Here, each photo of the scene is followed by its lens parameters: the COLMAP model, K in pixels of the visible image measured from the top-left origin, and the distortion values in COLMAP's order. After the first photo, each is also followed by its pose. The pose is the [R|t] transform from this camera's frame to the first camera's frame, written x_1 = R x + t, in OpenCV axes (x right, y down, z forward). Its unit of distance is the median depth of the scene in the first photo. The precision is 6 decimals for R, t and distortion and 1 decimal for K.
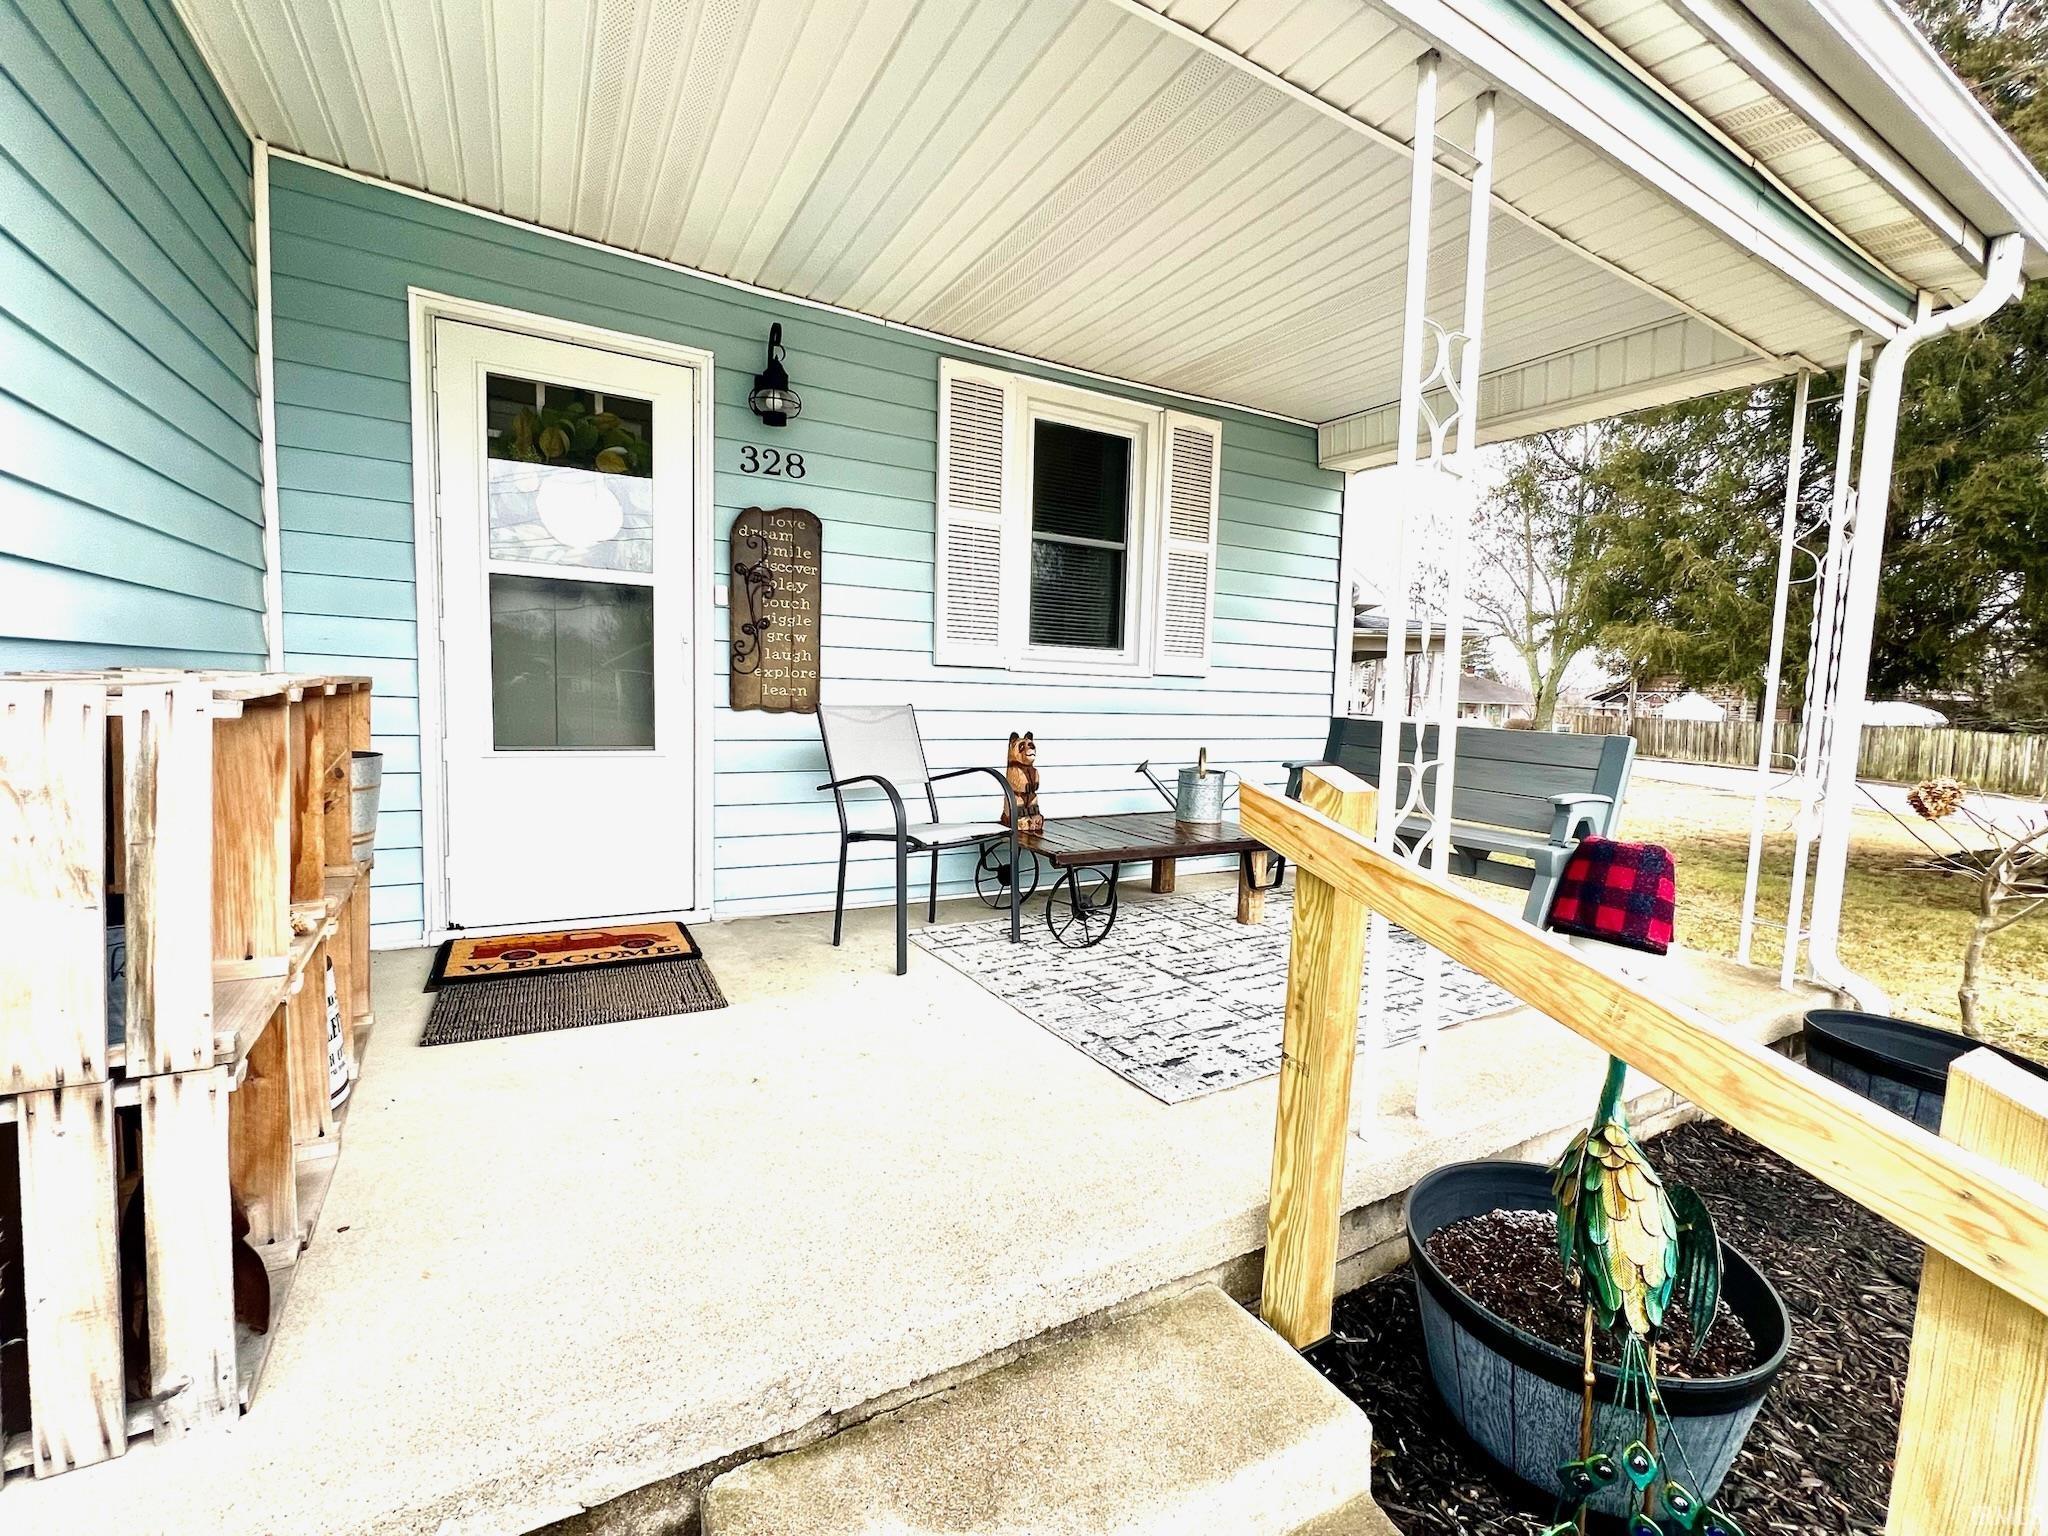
lens RADIAL K [[874.5, 0, 1019.5], [0, 874.5, 768.1], [0, 0, 1]] dist [-0.001716, 0.000122]
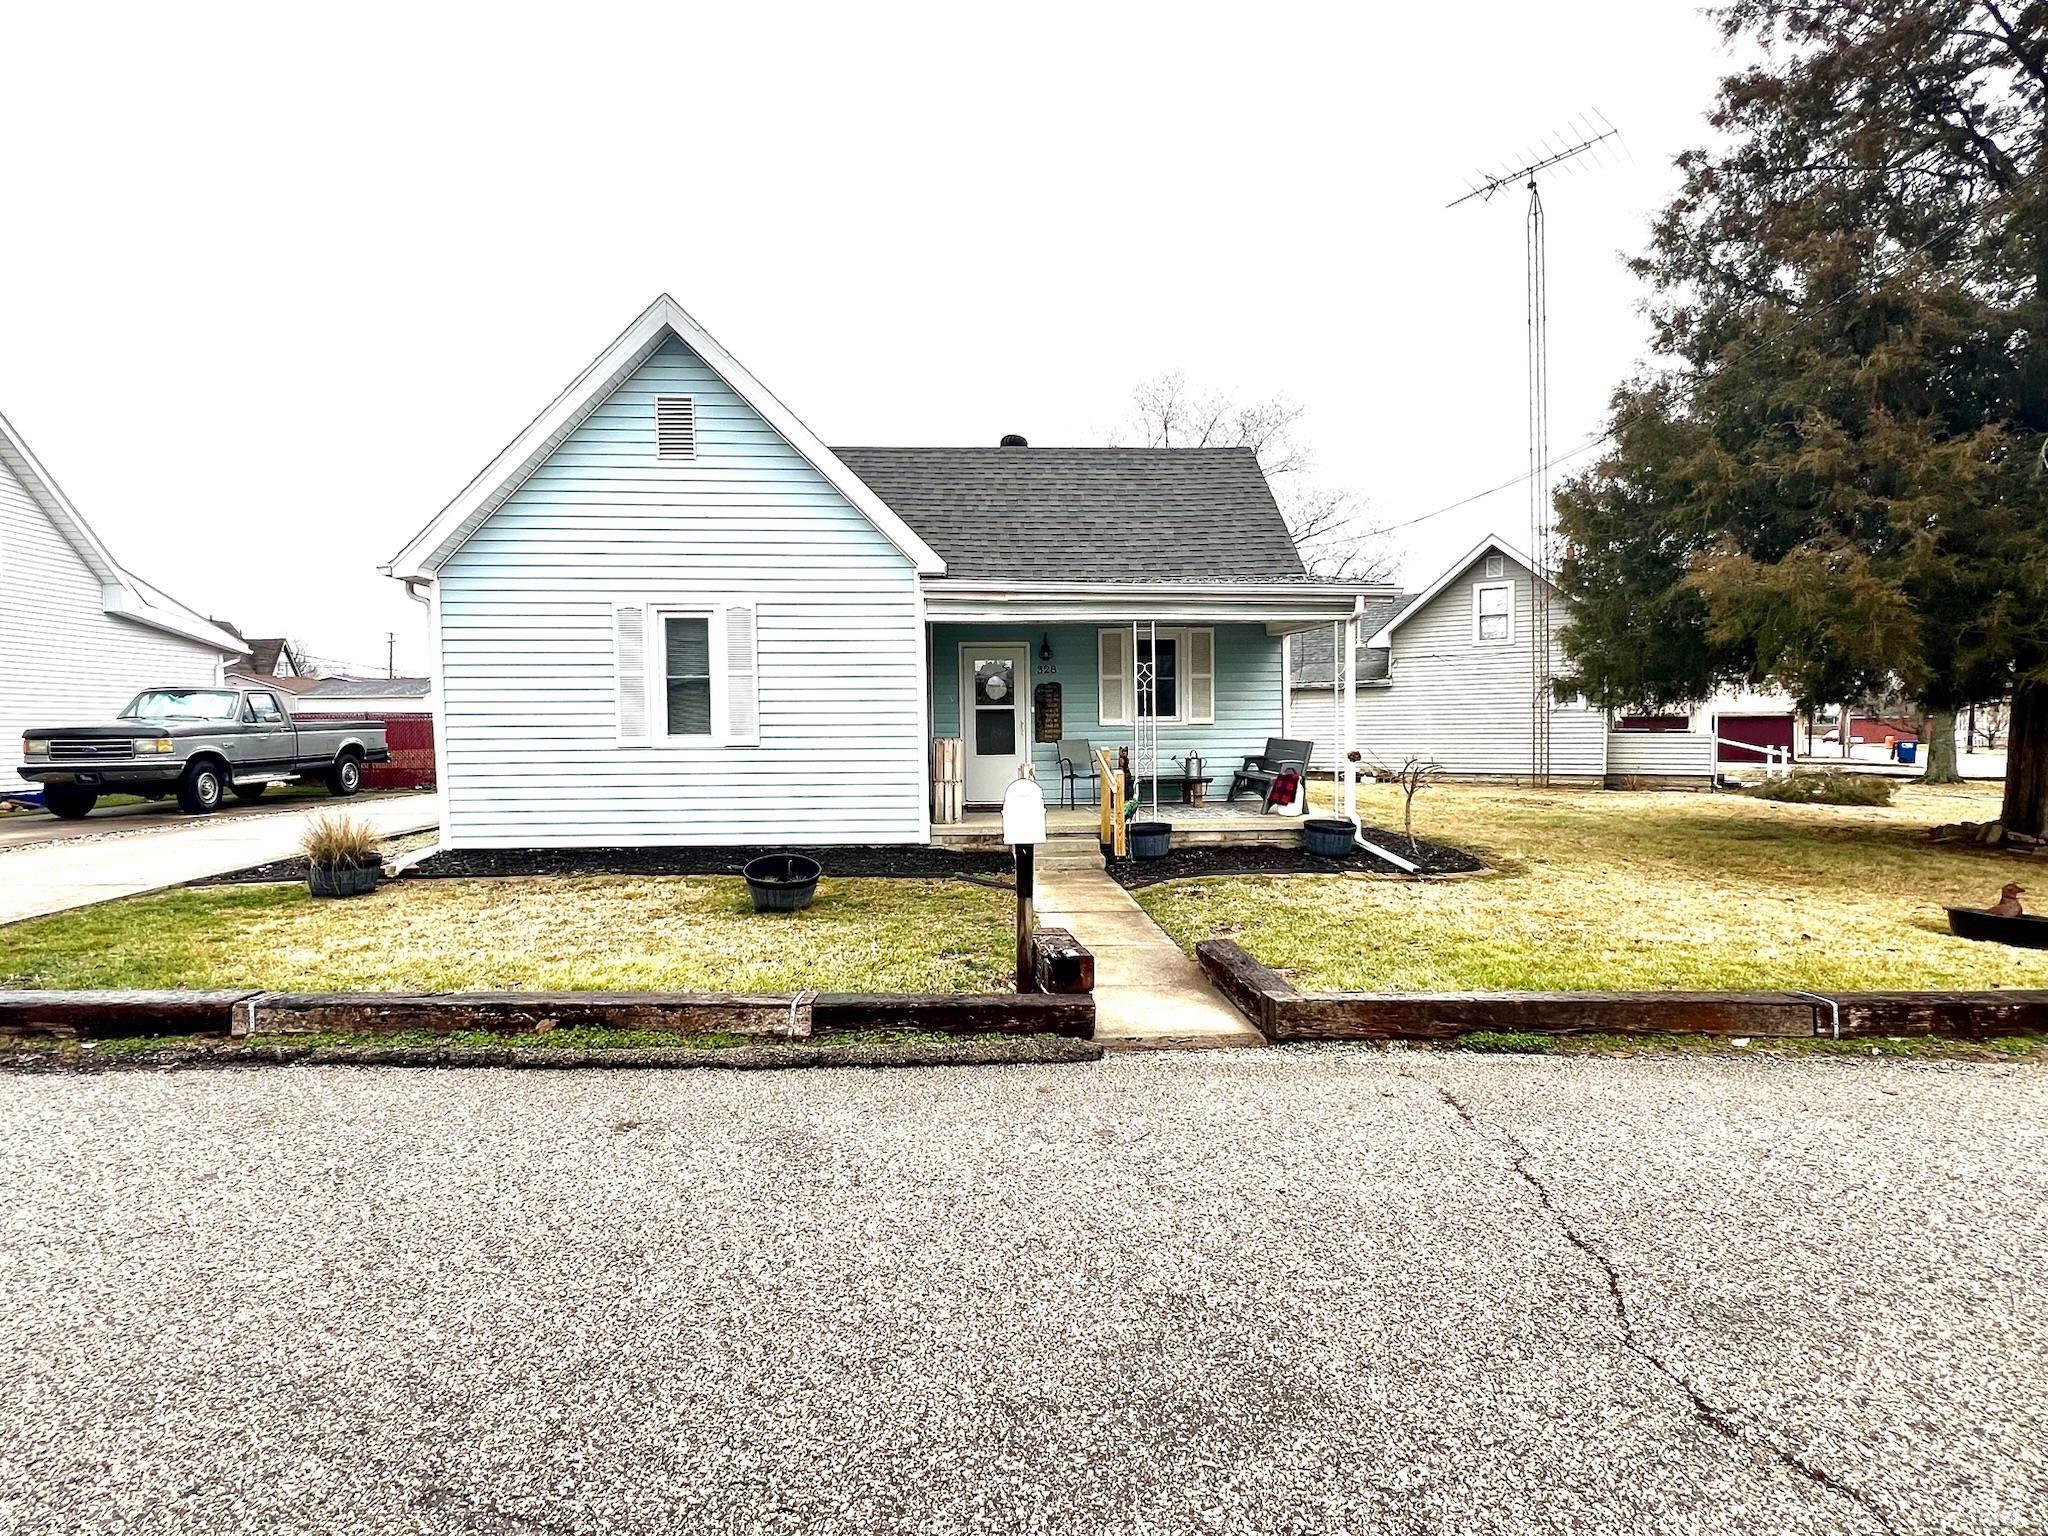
lens RADIAL K [[960.5, 0, 1018.2], [0, 960.5, 771.0], [0, 0, 1]] dist [-0.000425, 0.000109]
pose [[0.901481, -0.021481, -0.432286, 1.240040], [0.002911, 0.999046, -0.043574, 0.209649], [0.432809, 0.038023, 0.900683, -2.428431]]
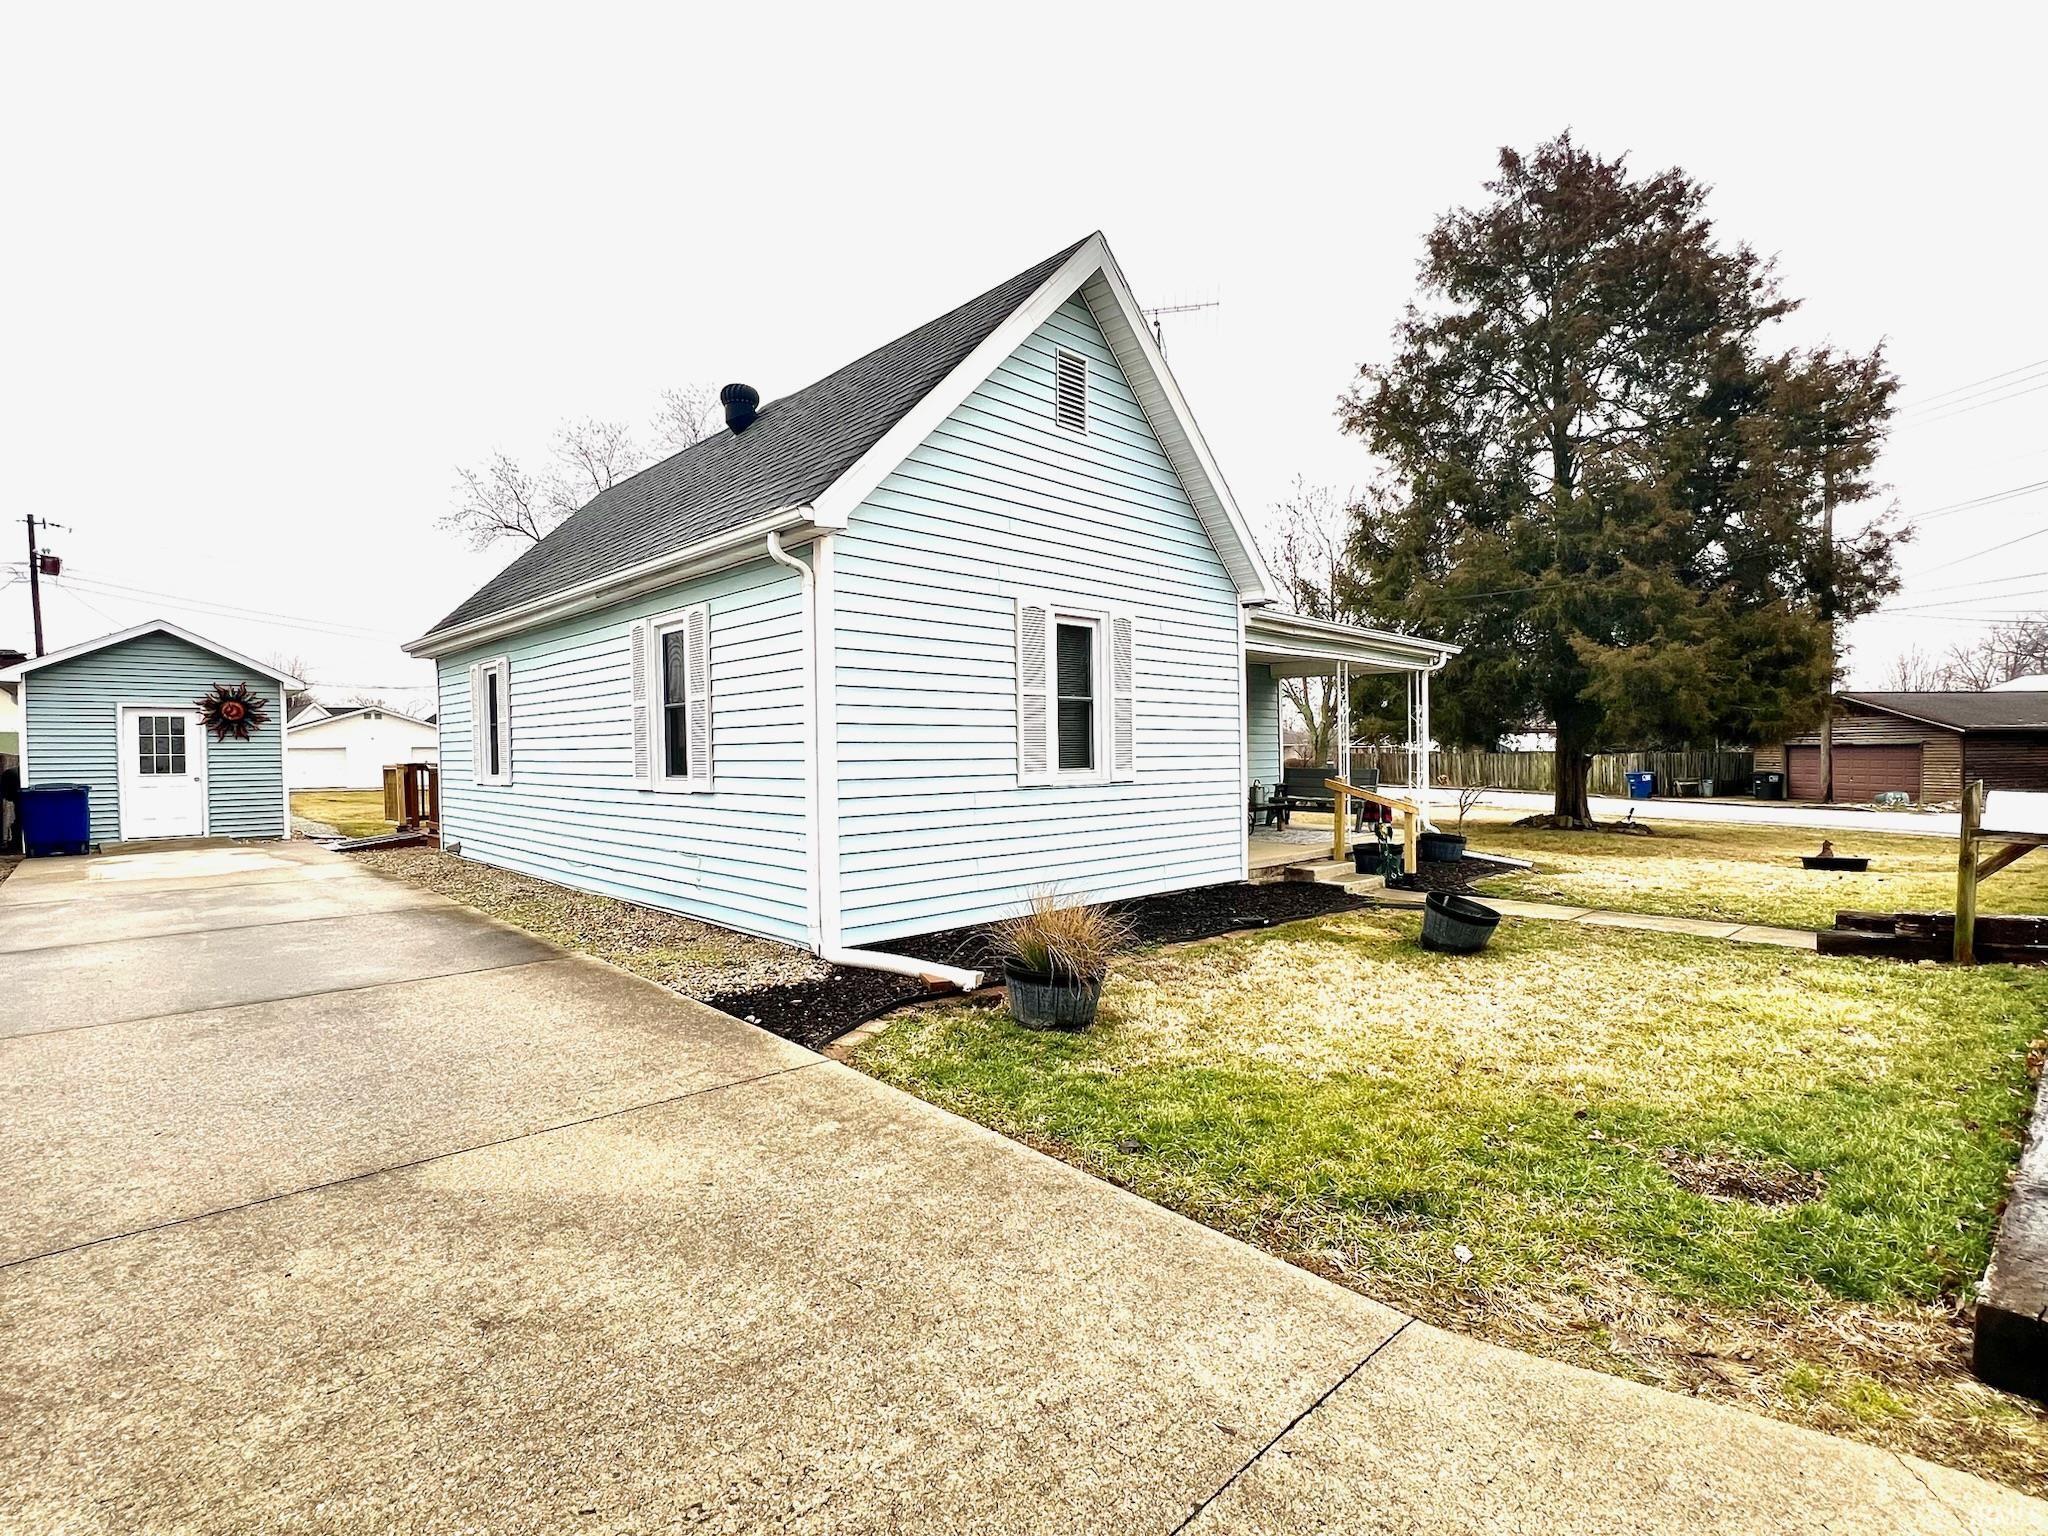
lens RADIAL K [[960.5, 0, 1018.2], [0, 960.5, 771.0], [0, 0, 1]] dist [-0.000425, 0.000109]
pose [[0.967102, -0.050924, 0.249242, -1.725779], [0.066671, 0.996250, -0.055149, 0.091256], [-0.245498, 0.069952, 0.966870, -2.486078]]
